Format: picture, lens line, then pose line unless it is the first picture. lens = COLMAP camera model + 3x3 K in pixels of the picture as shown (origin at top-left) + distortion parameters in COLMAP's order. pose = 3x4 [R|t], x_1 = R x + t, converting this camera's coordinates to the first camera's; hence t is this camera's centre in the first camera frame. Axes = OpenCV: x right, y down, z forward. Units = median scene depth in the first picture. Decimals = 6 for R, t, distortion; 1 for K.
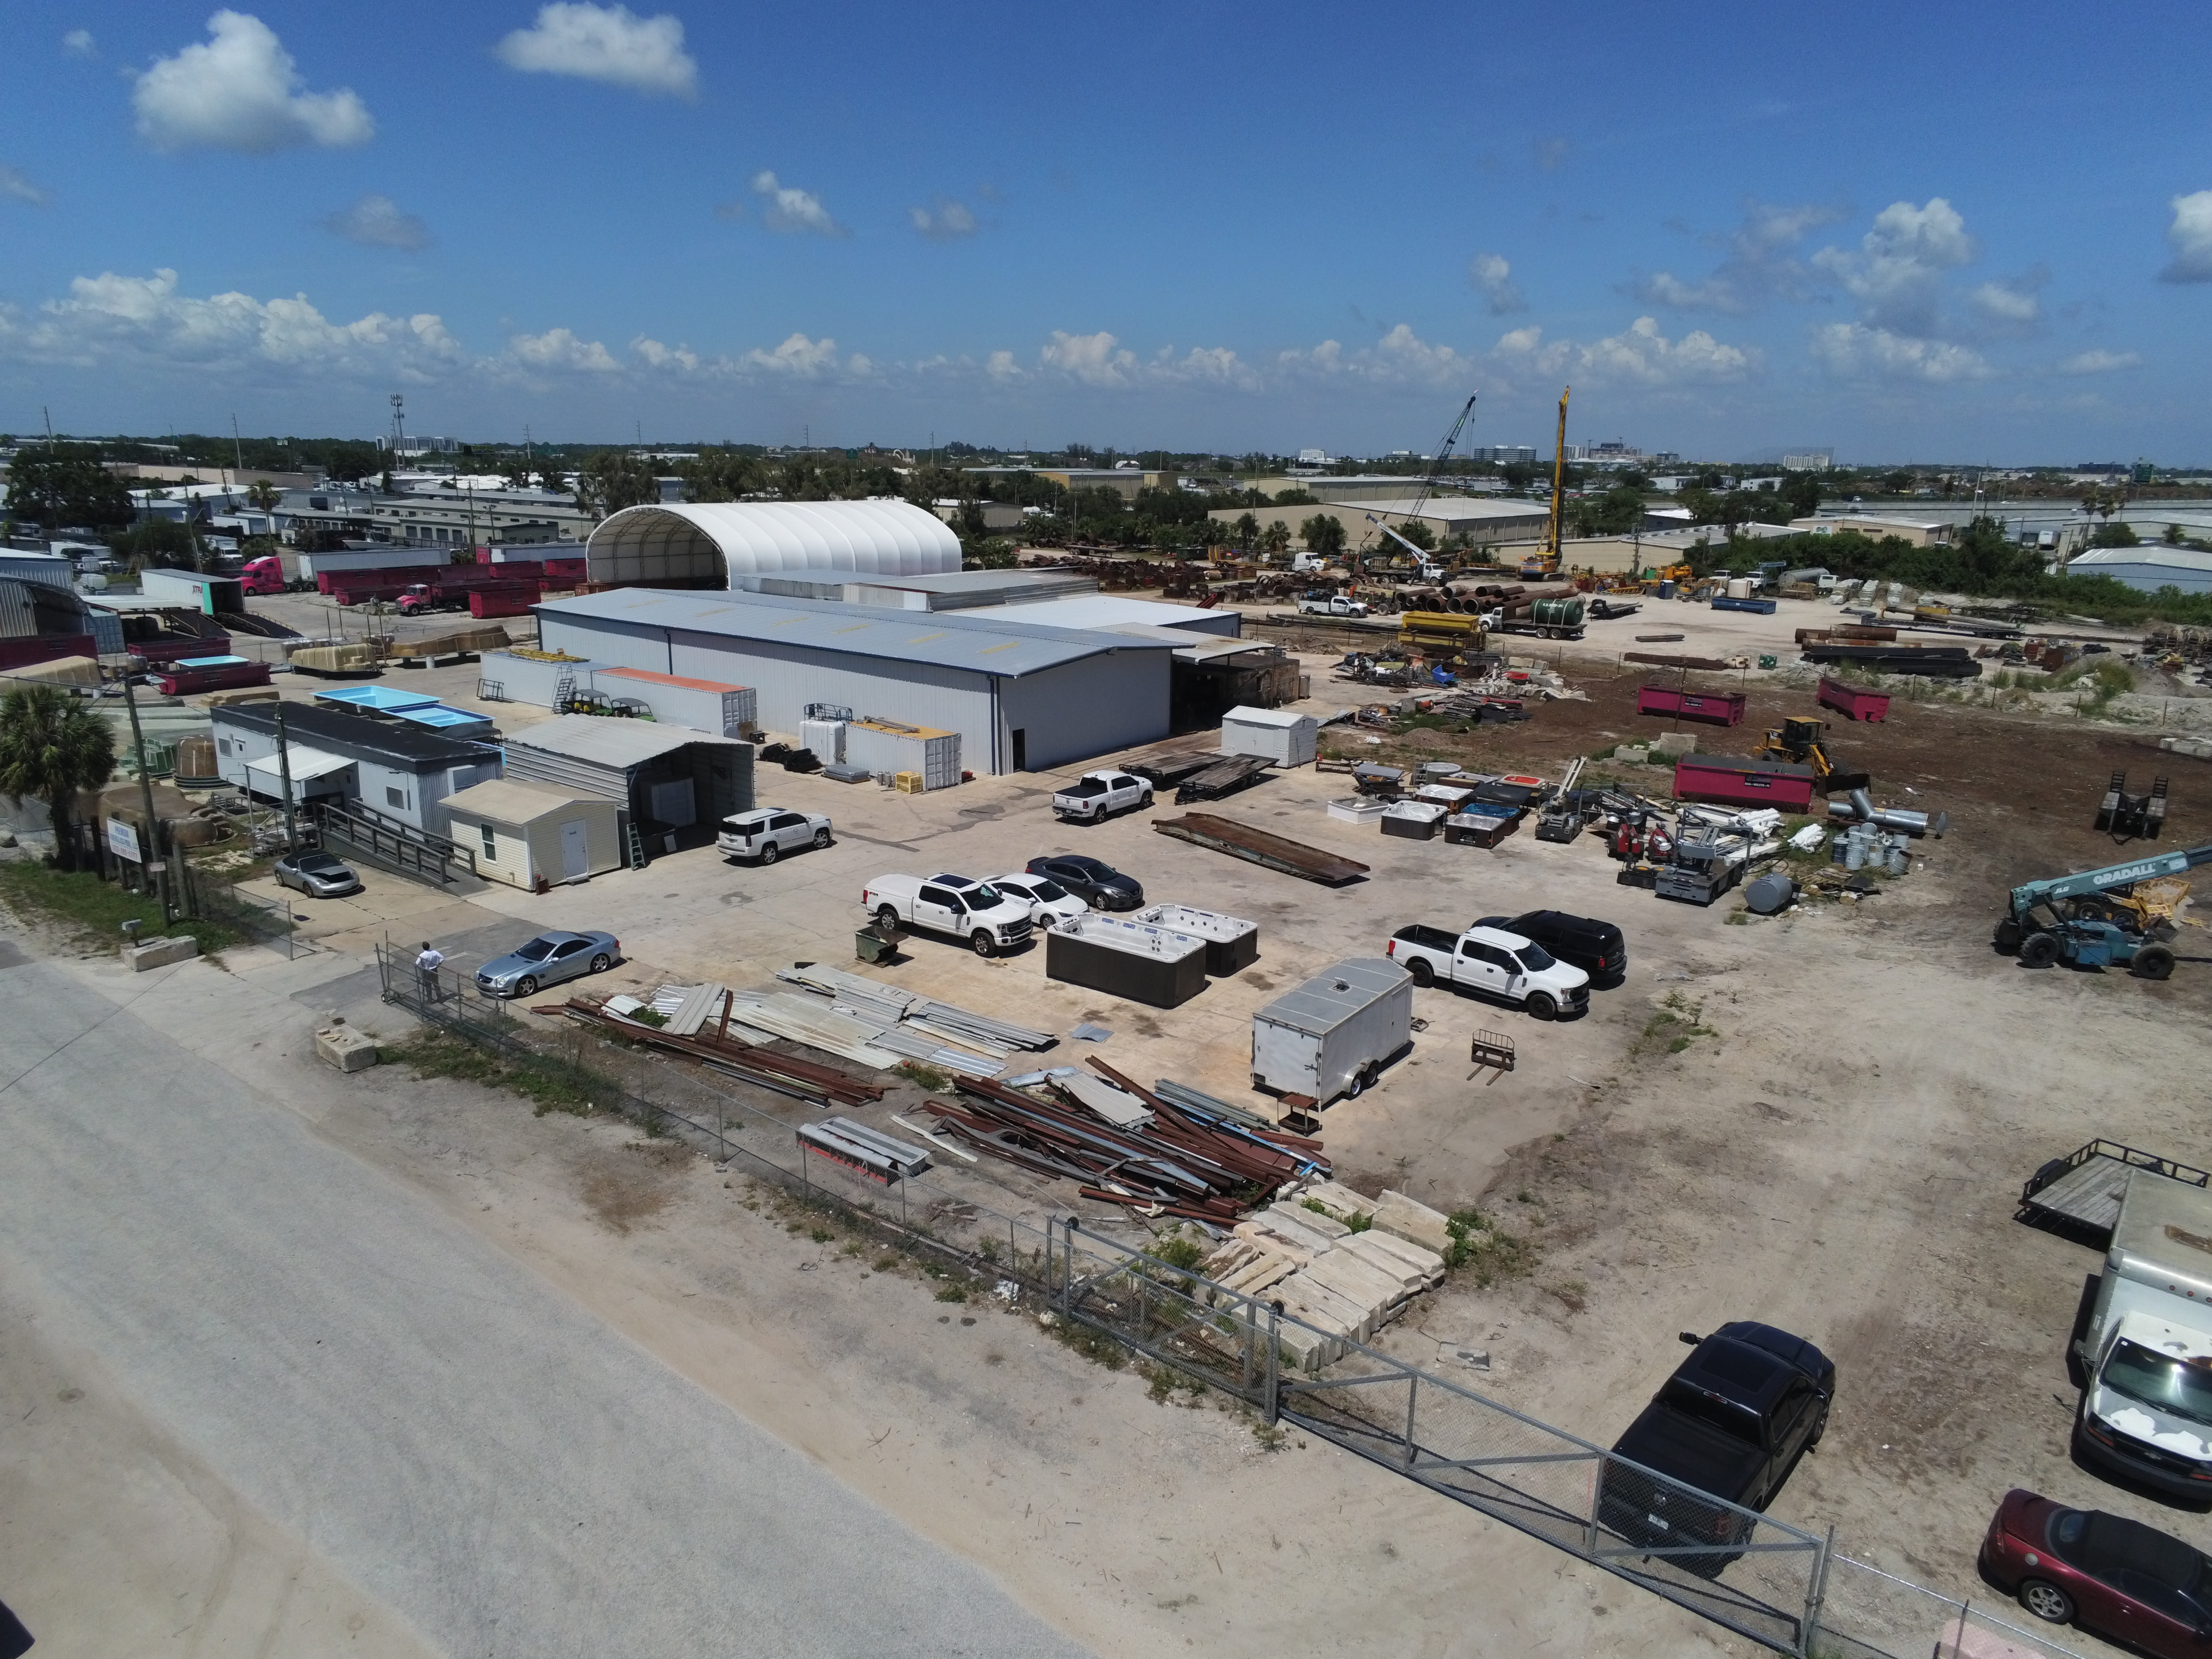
lens RADIAL K [[1432.8, 0, 1109.0], [0, 1432.8, 828.3], [0, 0, 1]] dist [-0.001713, 0.004360]
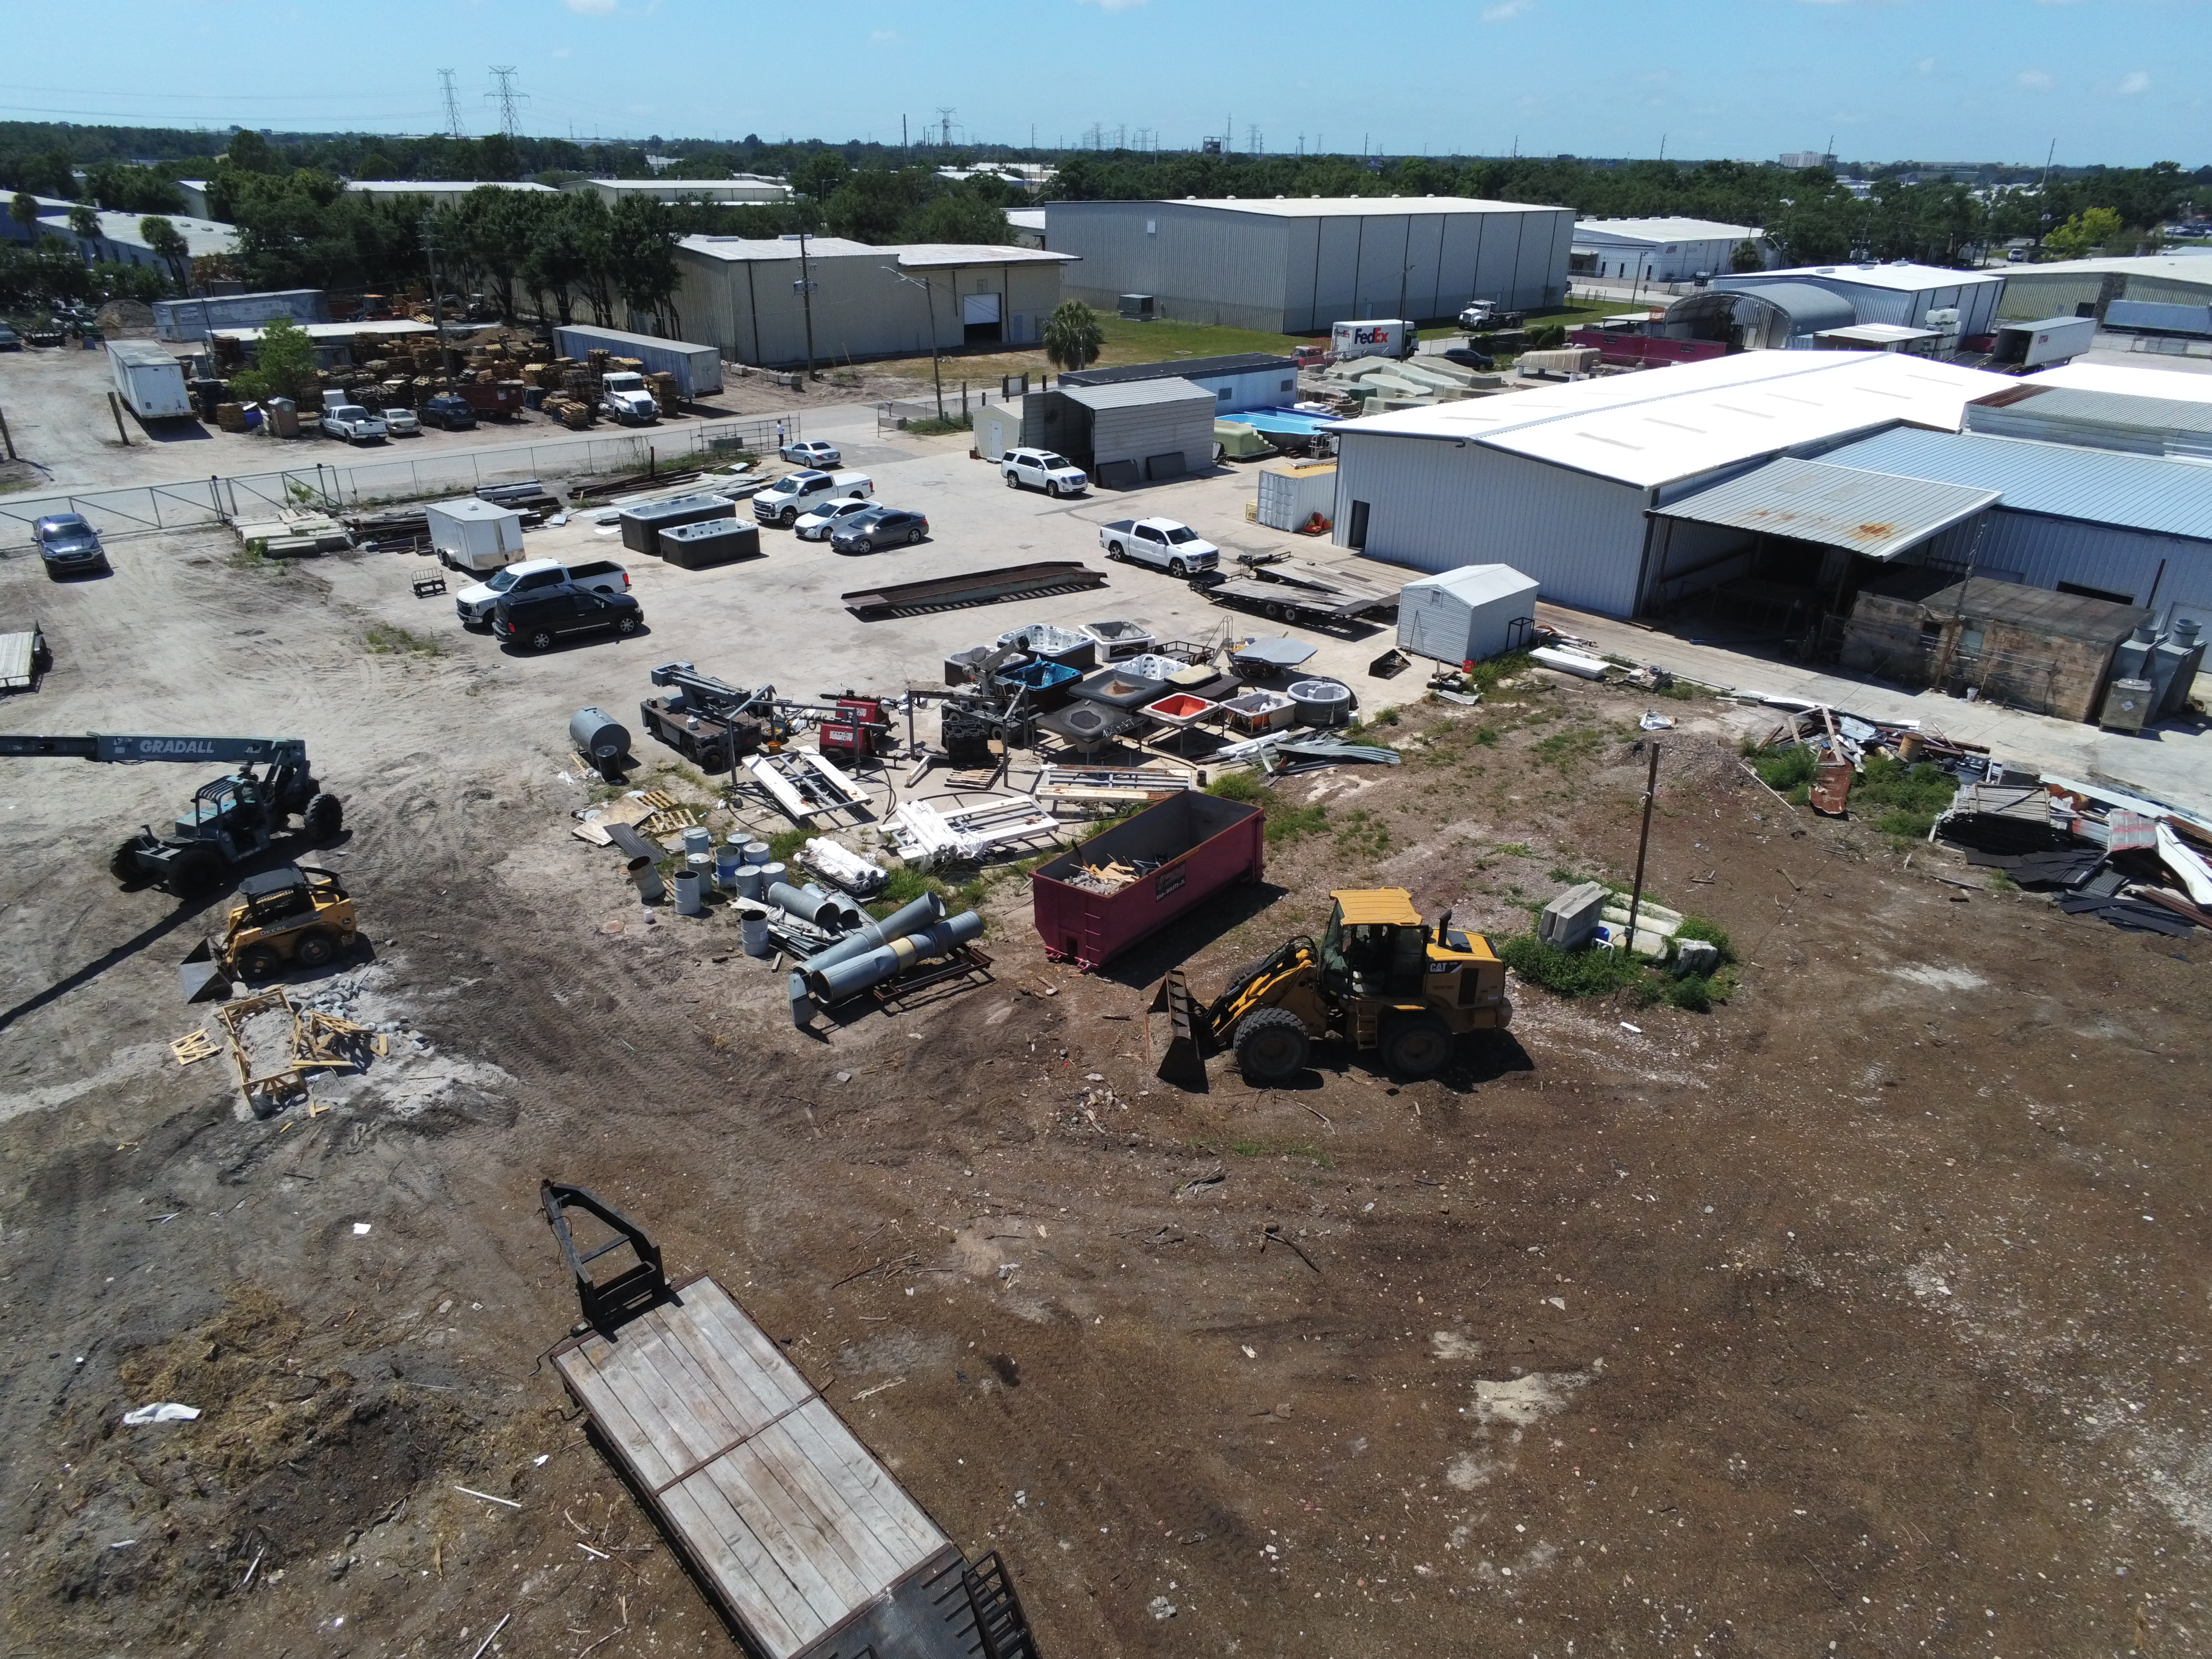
lens RADIAL K [[1428.3, 0, 1107.4], [0, 1428.3, 837.7], [0, 0, 1]] dist [0.001321, 0.002164]
pose [[-0.171817, 0.408369, -0.896501, 0.965919], [-0.268335, 0.856224, 0.441450, -0.276528], [0.947880, 0.316411, -0.037534, 1.115372]]
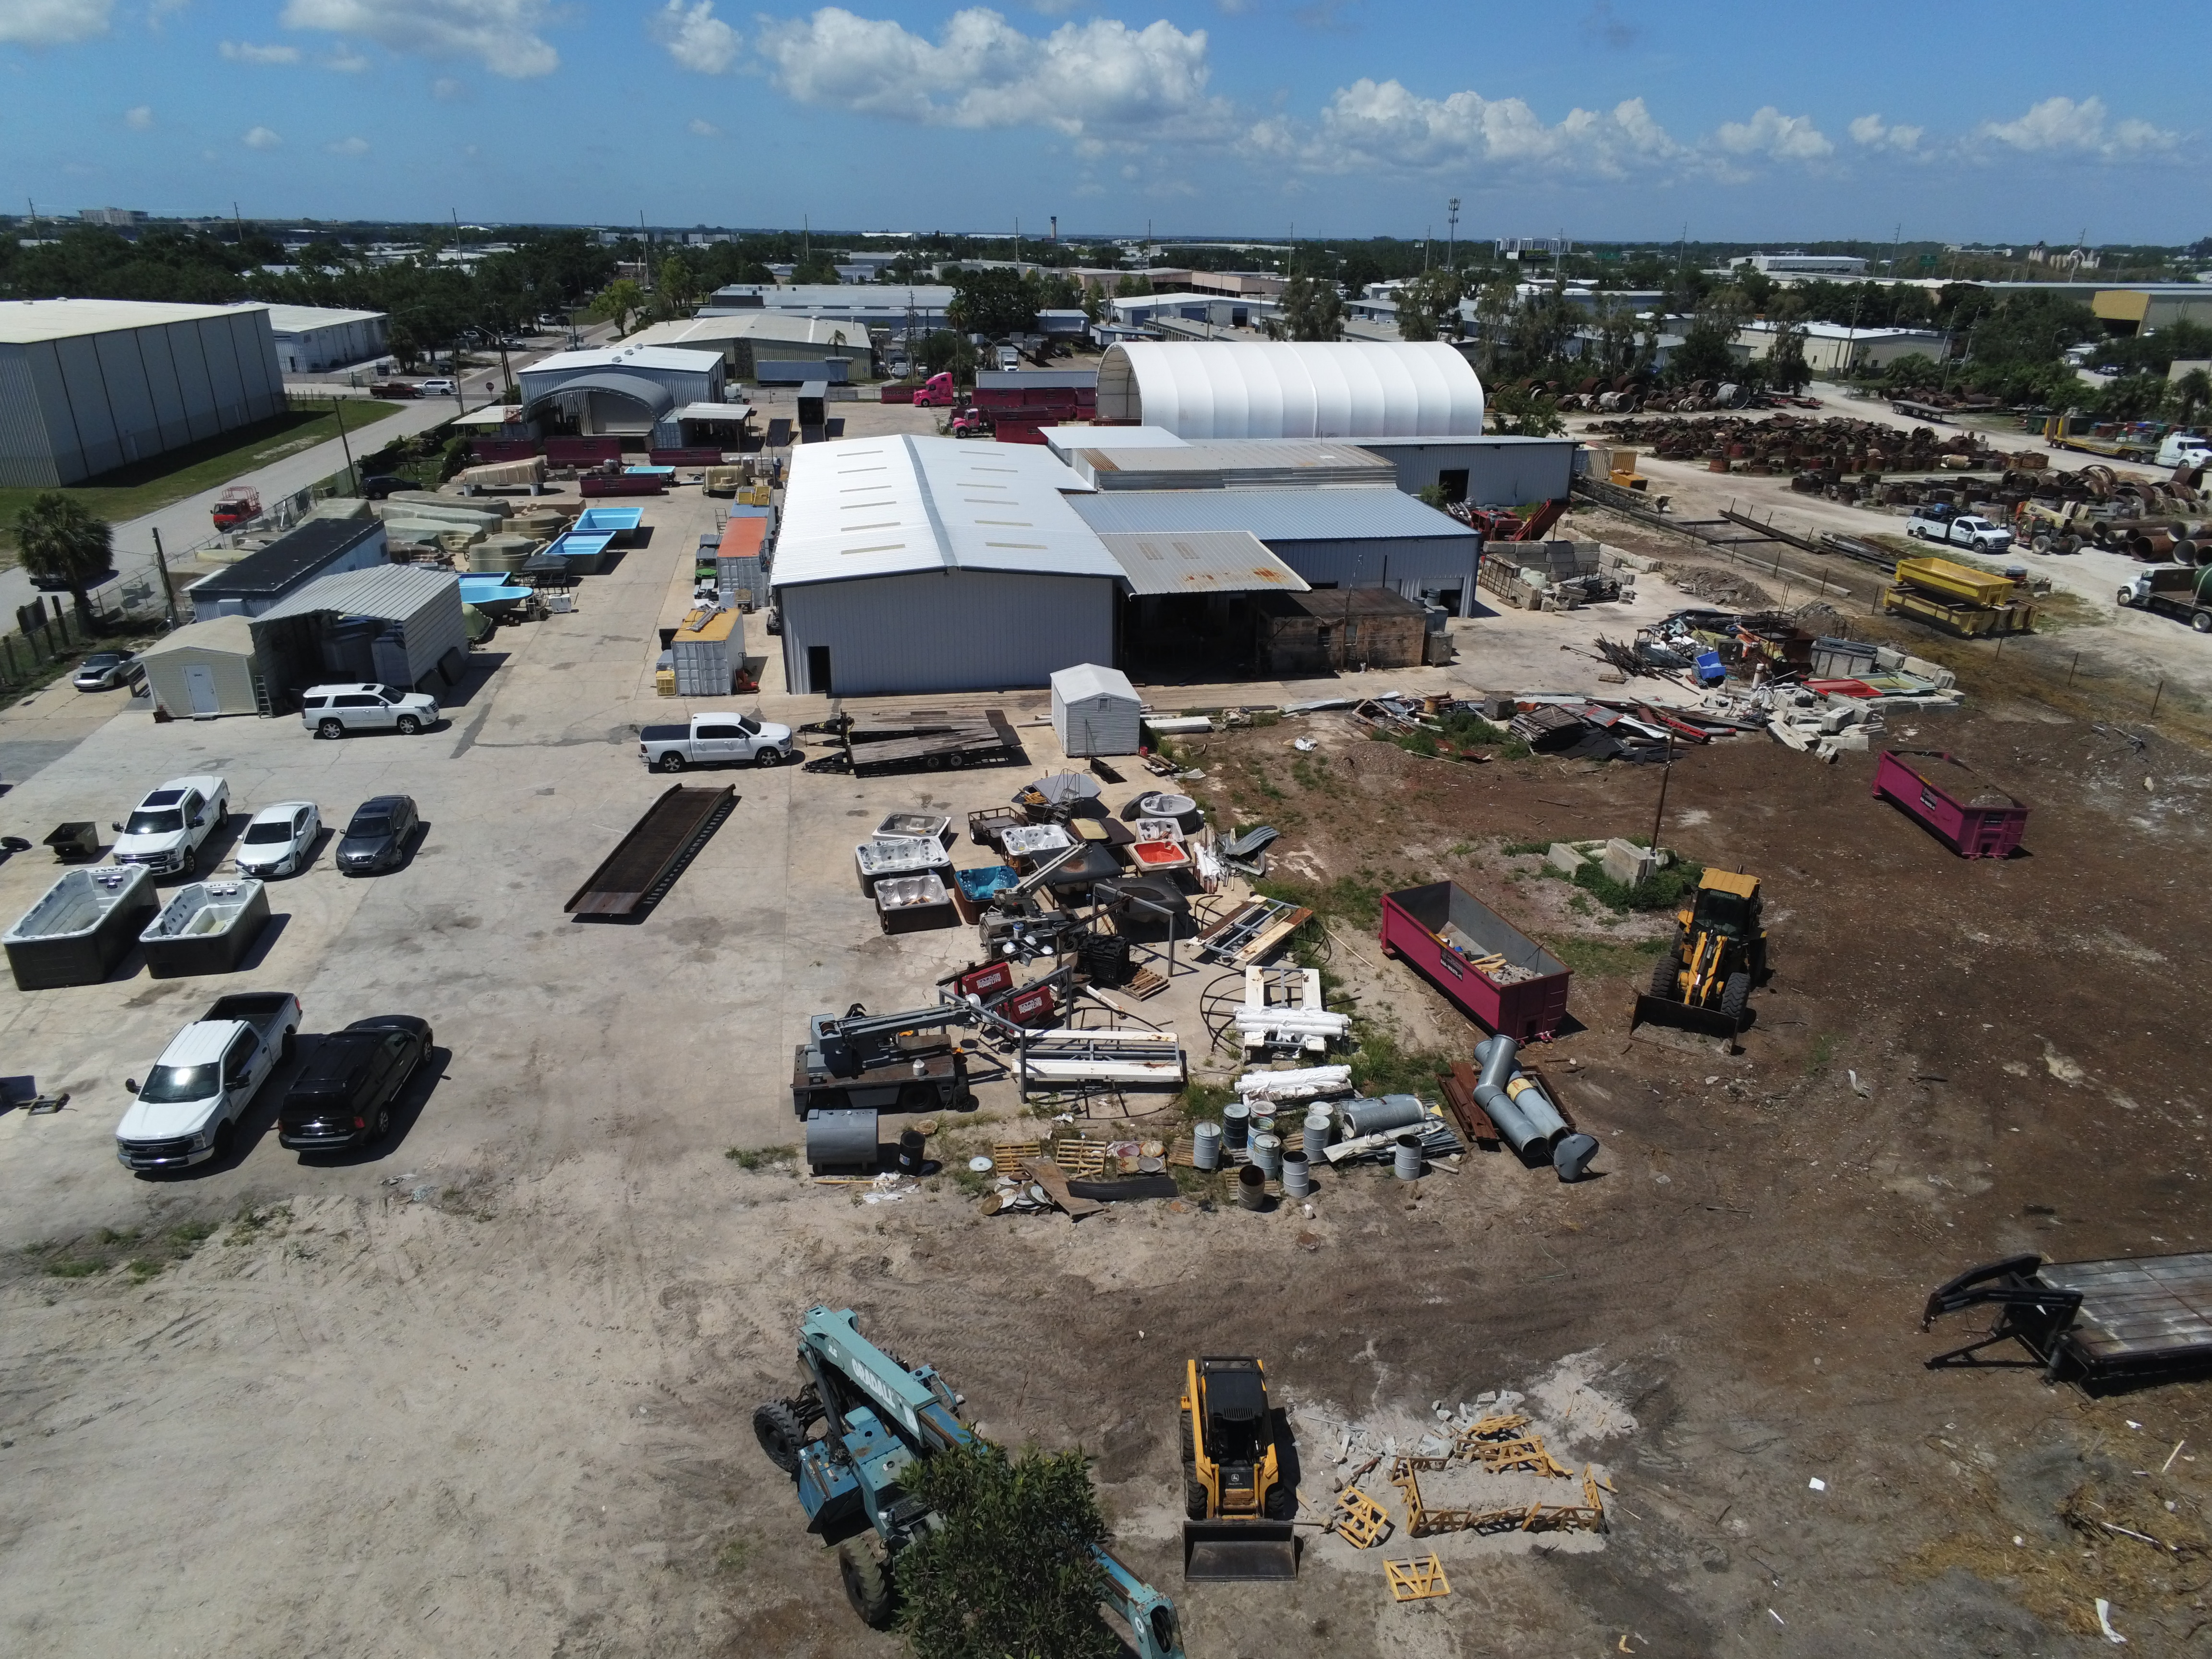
lens RADIAL K [[1431.2, 0, 1107.4], [0, 1431.2, 833.4], [0, 0, 1]] dist [0.000261, 0.001915]
pose [[0.735405, 0.255260, -0.627711, 0.761450], [-0.171809, 0.966305, 0.191665, -0.184233], [0.655485, -0.033105, 0.754482, 0.526555]]
